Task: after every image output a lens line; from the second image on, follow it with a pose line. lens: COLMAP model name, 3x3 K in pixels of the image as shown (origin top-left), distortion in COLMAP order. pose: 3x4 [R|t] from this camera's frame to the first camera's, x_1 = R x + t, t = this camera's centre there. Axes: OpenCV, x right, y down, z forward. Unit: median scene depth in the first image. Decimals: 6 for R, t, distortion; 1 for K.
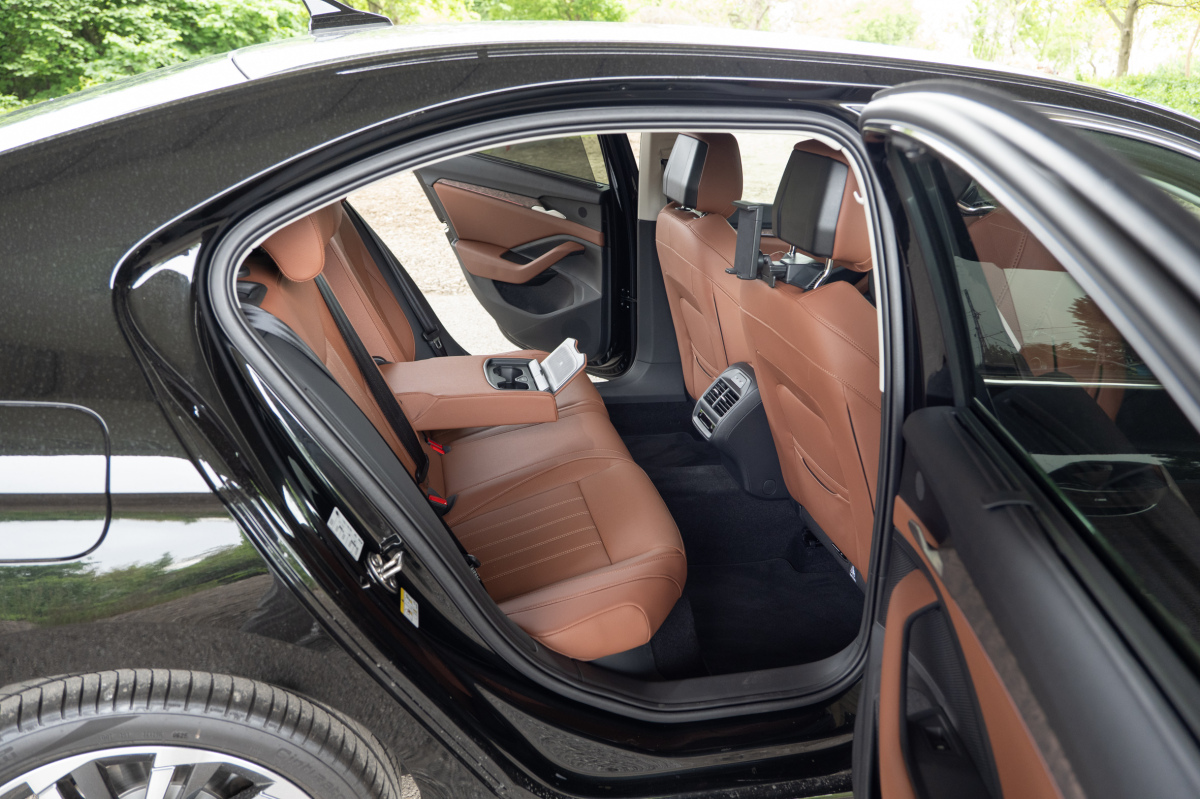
lens RADIAL K [[807.8, 0, 600.0], [0, 807.8, 399.5], [0, 0, 1]] dist [-0.020650, -0.004878]
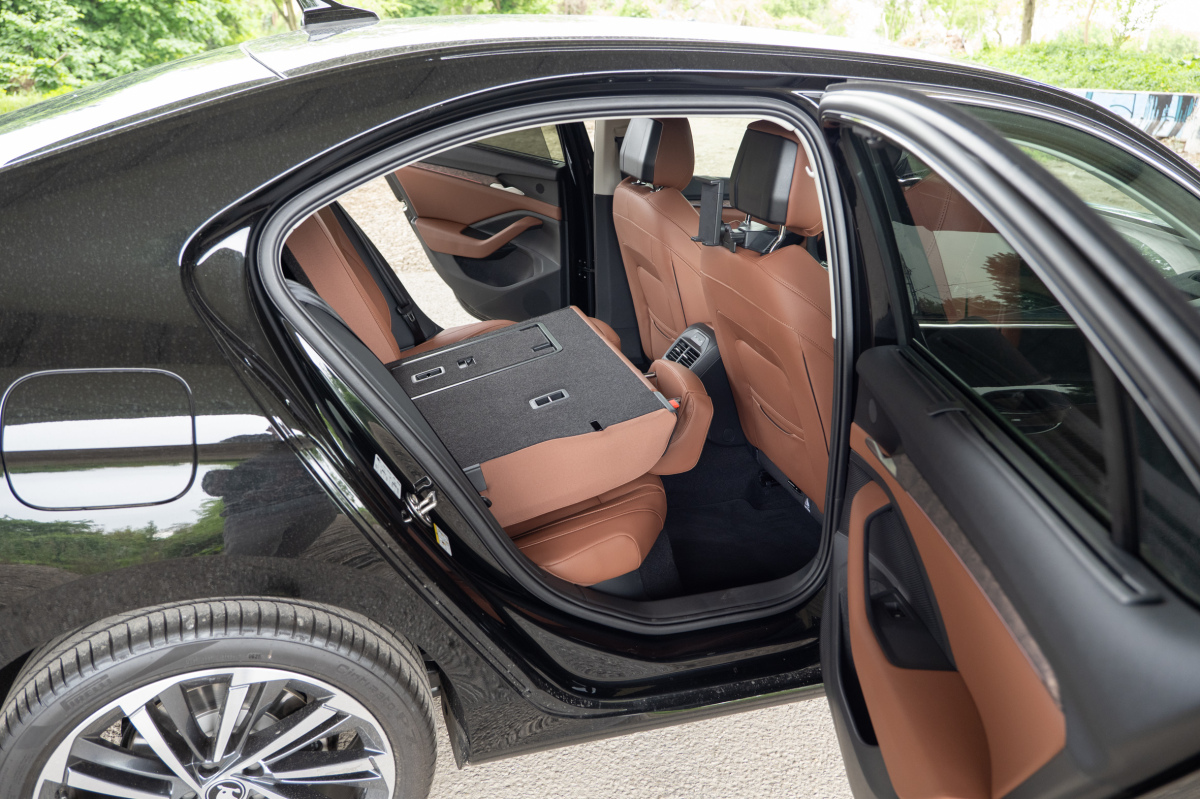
lens RADIAL K [[799.5, 0, 600.0], [0, 799.5, 399.5], [0, 0, 1]] dist [-0.025212, -0.005212]
pose [[0.996084, -0.042589, 0.077482, -0.094959], [0.039996, 0.998596, 0.034722, 0.028952], [-0.078852, -0.031487, 0.996389, -0.149915]]
